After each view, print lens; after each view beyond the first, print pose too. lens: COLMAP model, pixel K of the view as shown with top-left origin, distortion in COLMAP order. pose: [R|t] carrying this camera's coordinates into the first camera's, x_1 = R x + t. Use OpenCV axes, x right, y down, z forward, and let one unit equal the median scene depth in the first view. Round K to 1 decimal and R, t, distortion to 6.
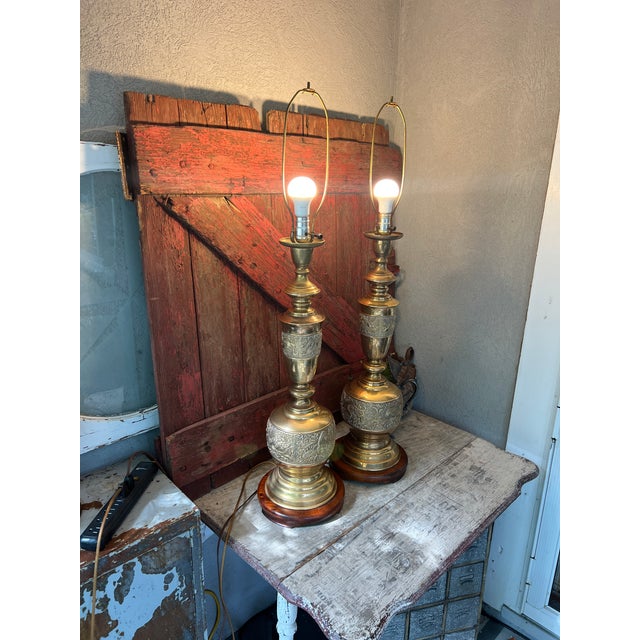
lens RADIAL K [[485.1, 0, 317.4], [0, 485.1, 323.6], [0, 0, 1]] dist [0.032665, -0.040499]
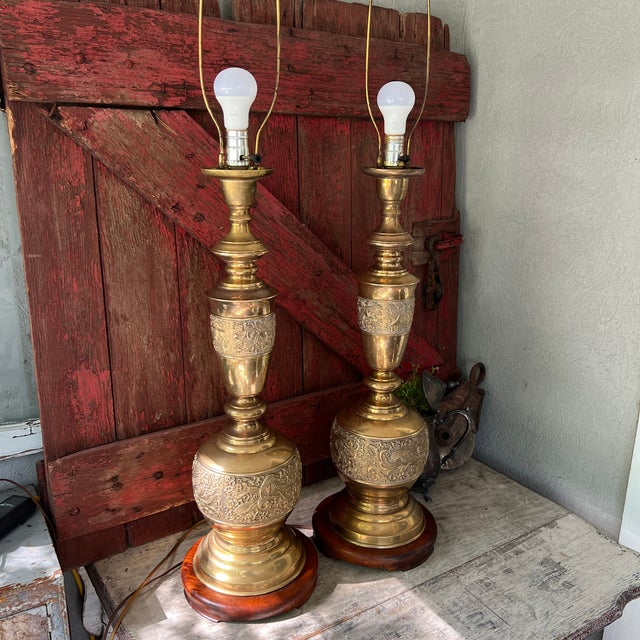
lens RADIAL K [[649.5, 0, 321.5], [0, 649.5, 321.3], [0, 0, 1]] dist [0.014627, 0.000000]
pose [[0.980417, 0.047017, -0.191236, 0.214919], [-0.052585, 0.998324, -0.024146, 0.036982], [0.189781, 0.033729, 0.981247, 0.165126]]
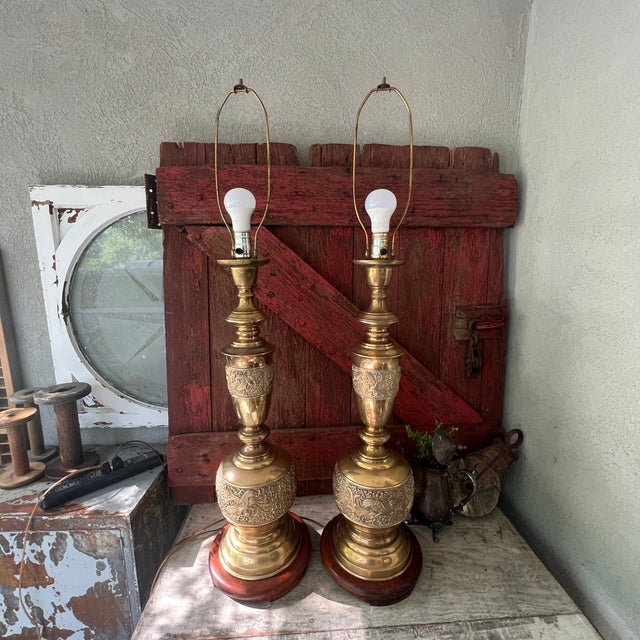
lens RADIAL K [[342.2, 0, 320.4], [0, 342.2, 318.8], [0, 0, 1]] dist [-0.009641, 0.005264]
pose [[0.749569, 0.095789, -0.654958, 0.423175], [-0.177680, 0.982276, -0.059687, -0.047260], [0.637633, 0.161113, 0.753304, 0.553052]]
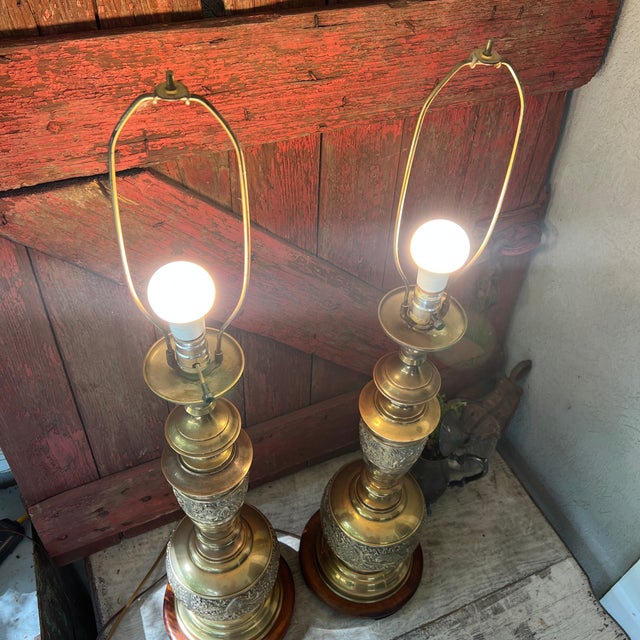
lens RADIAL K [[649.5, 0, 325.1], [0, 649.5, 317.8], [0, 0, 1]] dist [0.014627, 0.000000]
pose [[0.934318, 0.281360, -0.218832, 0.182996], [-0.144631, 0.860378, 0.488704, -0.463831], [0.325780, -0.424955, 0.844559, 0.459709]]
